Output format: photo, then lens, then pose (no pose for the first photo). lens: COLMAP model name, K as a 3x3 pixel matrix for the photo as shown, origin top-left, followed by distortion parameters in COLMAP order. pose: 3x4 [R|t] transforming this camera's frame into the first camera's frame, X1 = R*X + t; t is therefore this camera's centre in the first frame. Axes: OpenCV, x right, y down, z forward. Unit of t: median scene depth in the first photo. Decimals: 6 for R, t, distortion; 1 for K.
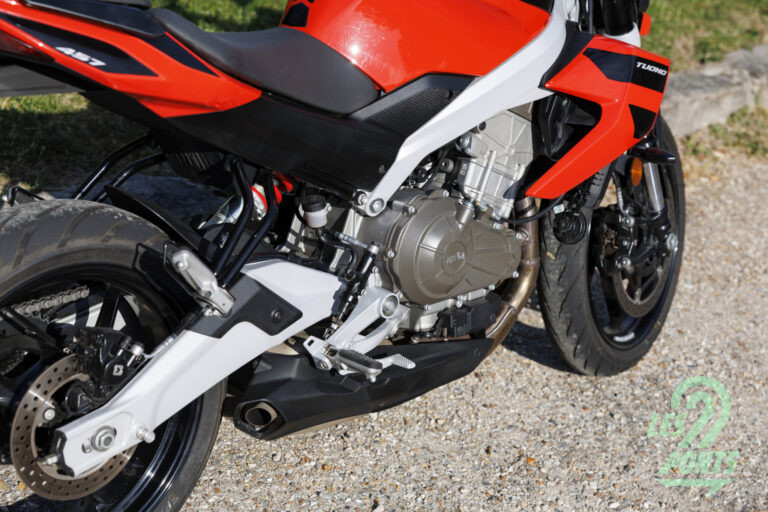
lens RADIAL K [[1473.8, 0, 382.6], [0, 1473.8, 255.3], [0, 0, 1]] dist [0.026185, 0.000000]
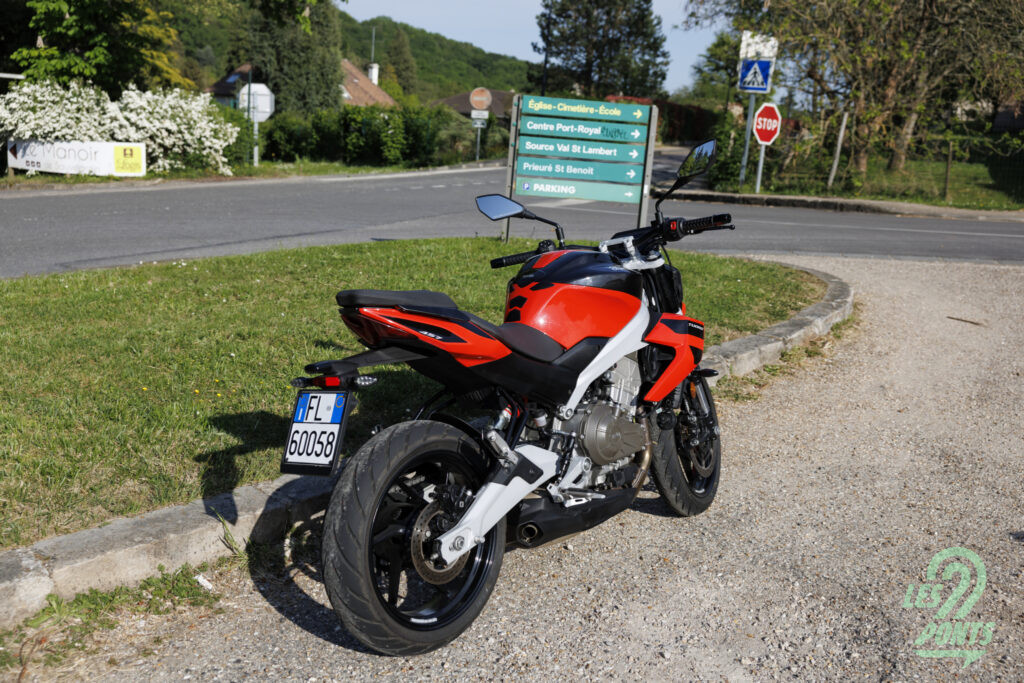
lens RADIAL K [[1034.9, 0, 512.8], [0, 1034.9, 341.0], [0, 0, 1]] dist [-0.009071, 0.000000]
pose [[0.986954, -0.136050, 0.086090, -0.169422], [0.151406, 0.966136, -0.208945, 0.136276], [-0.054747, 0.219254, 0.974131, -0.260837]]
